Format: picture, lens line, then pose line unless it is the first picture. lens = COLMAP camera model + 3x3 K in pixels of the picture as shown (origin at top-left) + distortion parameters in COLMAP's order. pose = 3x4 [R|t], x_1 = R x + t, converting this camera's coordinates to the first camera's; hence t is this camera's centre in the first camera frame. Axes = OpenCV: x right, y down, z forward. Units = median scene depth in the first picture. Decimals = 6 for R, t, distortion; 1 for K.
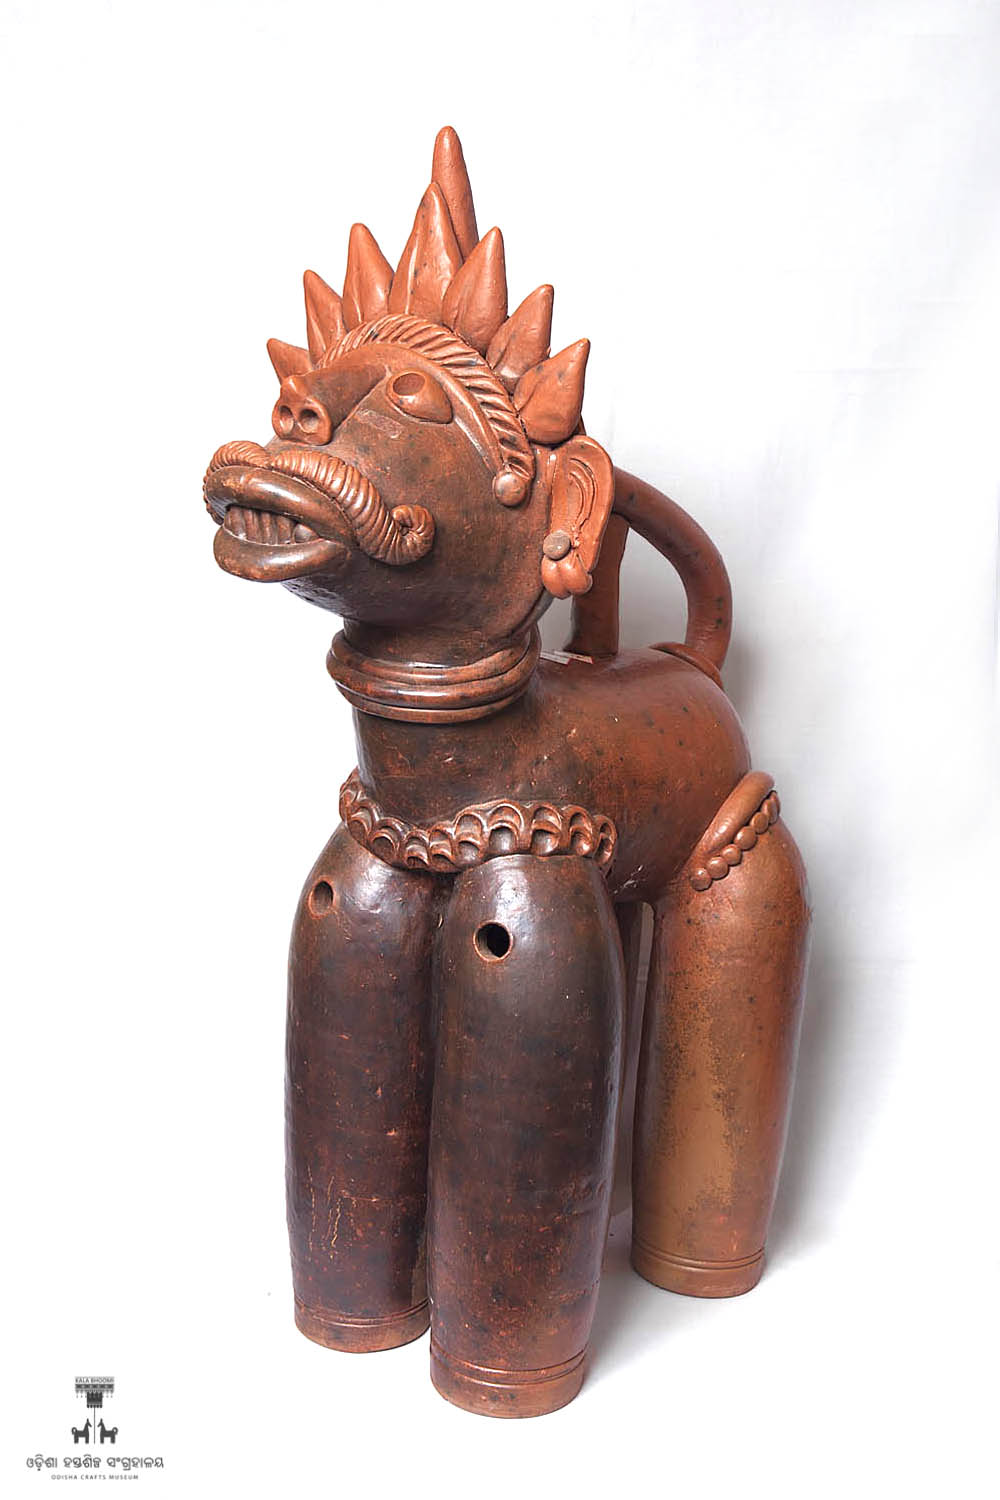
lens RADIAL K [[2127.6, 0, 504.9], [0, 2127.6, 743.6], [0, 0, 1]] dist [-0.112101, 0.000000]
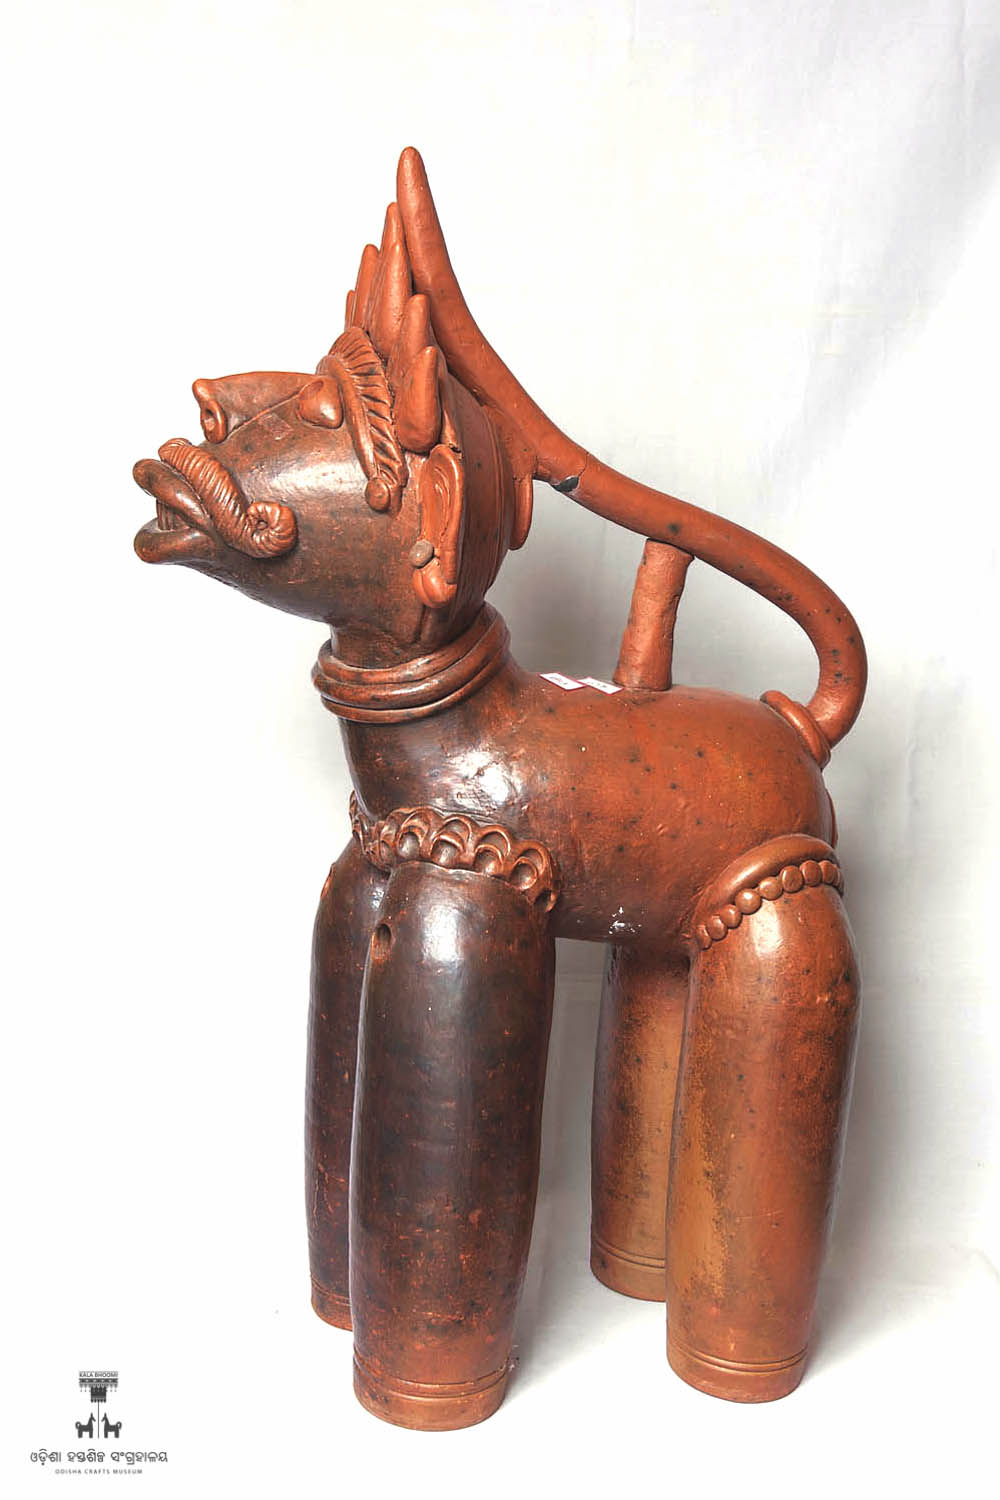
lens RADIAL K [[2127.6, 0, 499.0], [0, 2127.6, 761.3], [0, 0, 1]] dist [-0.112101, 0.000000]
pose [[0.787735, 0.121370, -0.603939, 0.620266], [-0.145688, 0.989292, 0.008788, -0.008744], [0.598538, 0.081064, 0.796982, 0.206890]]
